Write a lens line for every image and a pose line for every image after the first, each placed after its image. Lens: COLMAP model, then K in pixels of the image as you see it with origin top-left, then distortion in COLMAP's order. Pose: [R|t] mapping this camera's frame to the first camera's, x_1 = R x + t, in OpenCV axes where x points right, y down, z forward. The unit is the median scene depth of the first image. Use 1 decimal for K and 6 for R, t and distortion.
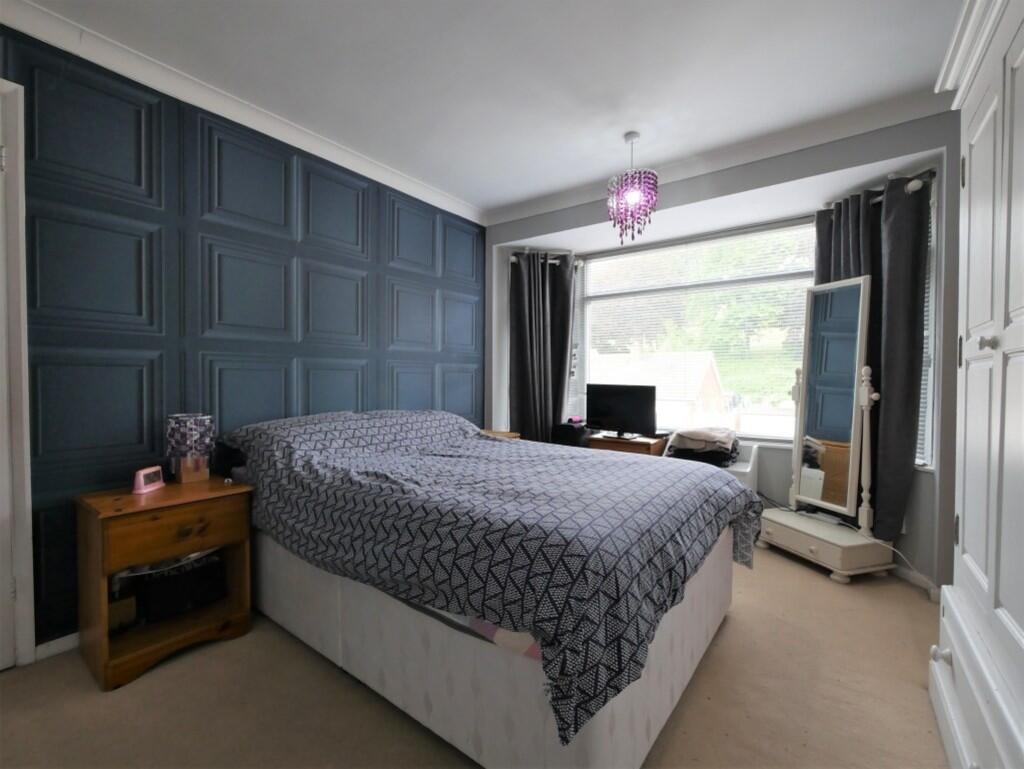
lens RADIAL K [[444.9, 0, 503.5], [0, 444.9, 386.1], [0, 0, 1]] dist [-0.001456, -0.000369]
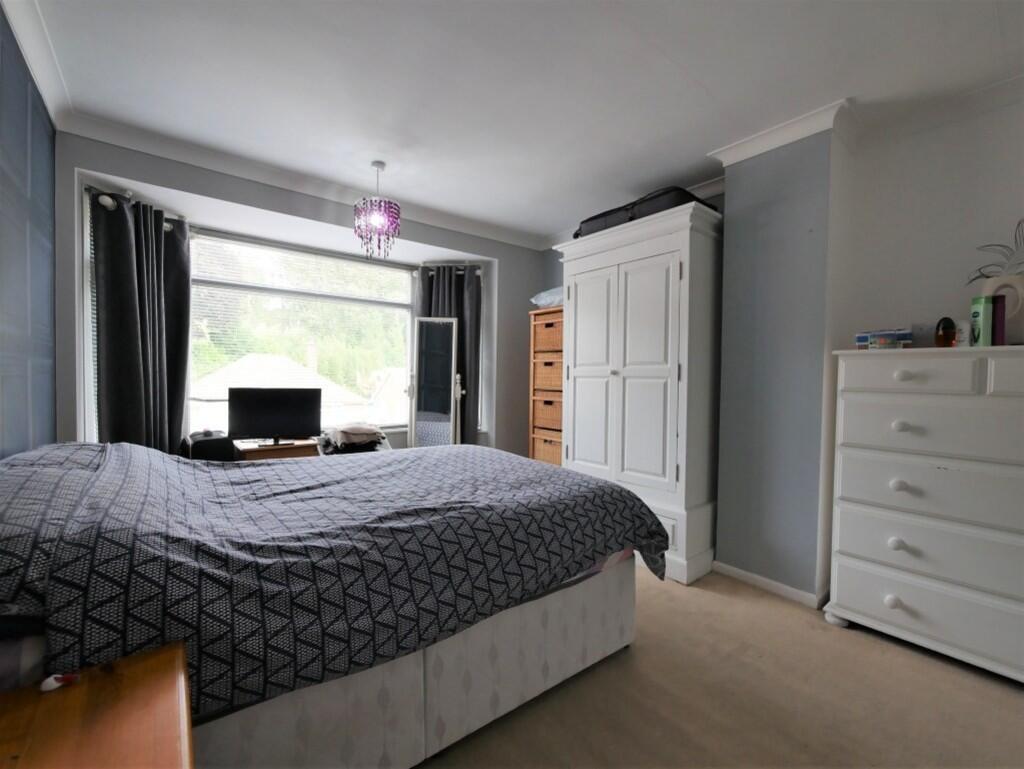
lens RADIAL K [[415.8, 0, 511.3], [0, 415.8, 385.4], [0, 0, 1]] dist [-0.000240, -0.000048]
pose [[0.284681, -0.020305, 0.958407, -0.509777], [0.007613, 0.999792, 0.018920, -0.025413], [-0.958592, 0.001911, 0.284777, 0.320843]]
